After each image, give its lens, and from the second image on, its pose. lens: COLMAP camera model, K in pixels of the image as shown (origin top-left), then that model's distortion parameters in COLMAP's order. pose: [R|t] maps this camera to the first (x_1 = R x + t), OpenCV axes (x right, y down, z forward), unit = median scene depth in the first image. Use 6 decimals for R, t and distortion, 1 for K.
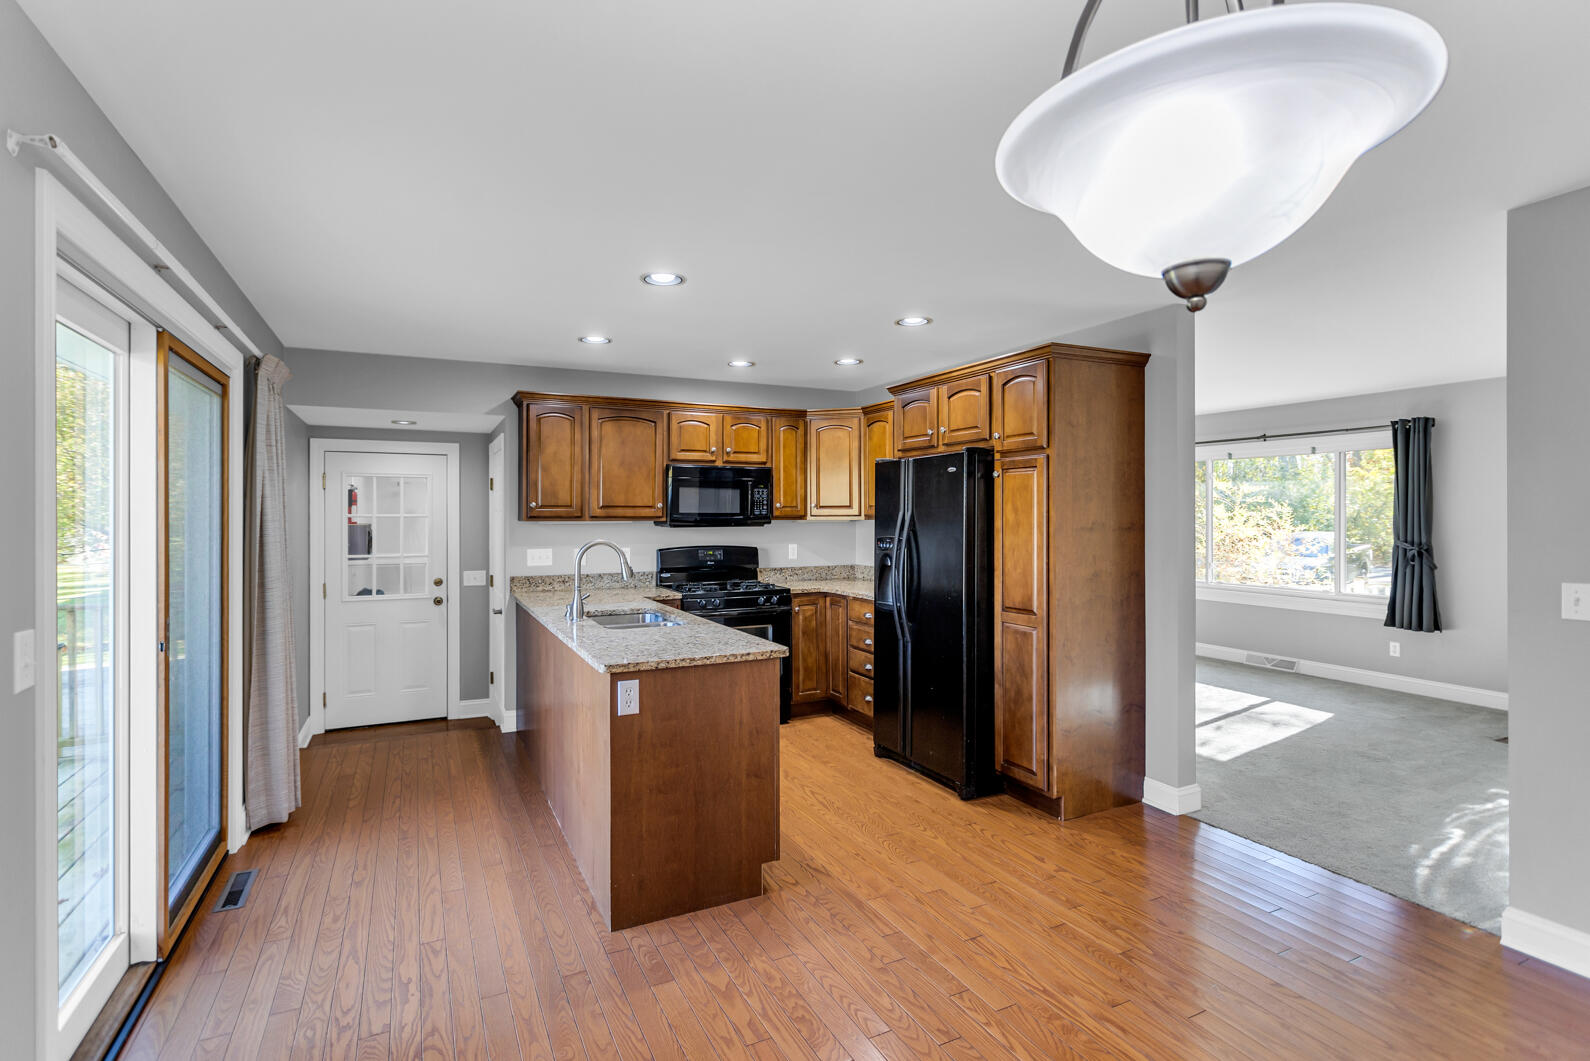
lens RADIAL K [[769.1, 0, 794.8], [0, 769.1, 532.2], [0, 0, 1]] dist [0.003948, -0.000190]
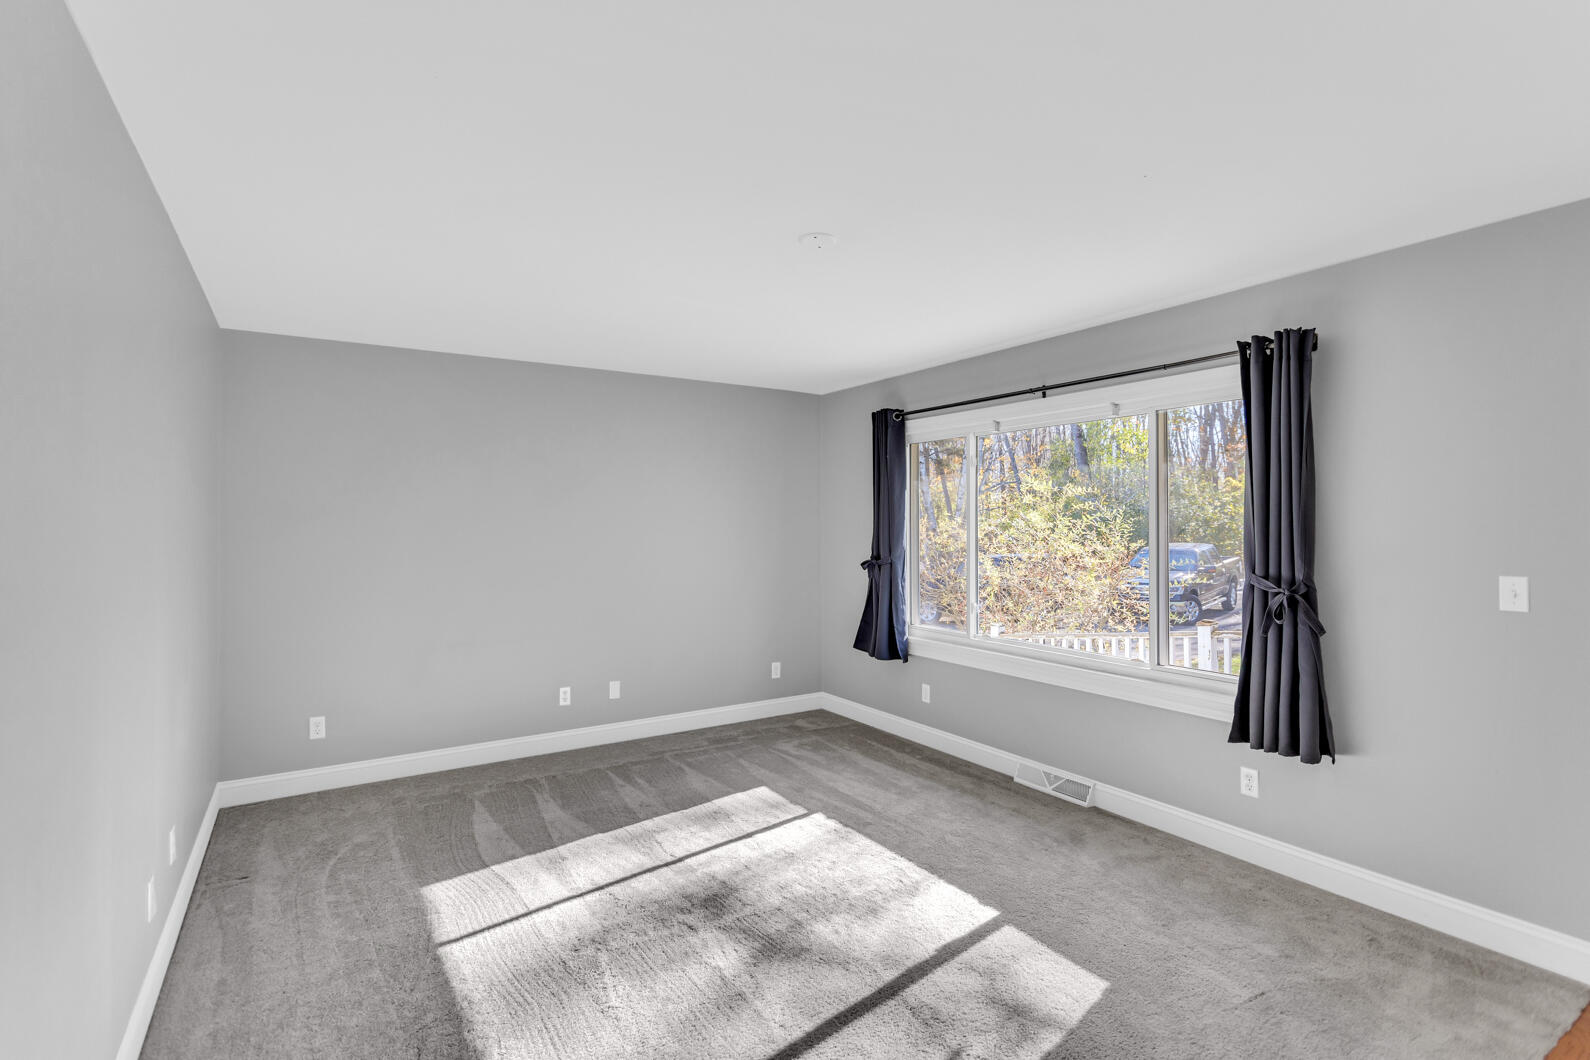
lens RADIAL K [[769.1, 0, 792.1], [0, 769.1, 522.3], [0, 0, 1]] dist [0.003948, -0.000190]
pose [[0.993432, 0.010800, 0.113912, 0.433941], [-0.007763, 0.999603, -0.027072, -0.007264], [-0.114159, 0.026010, 0.993122, 0.543115]]
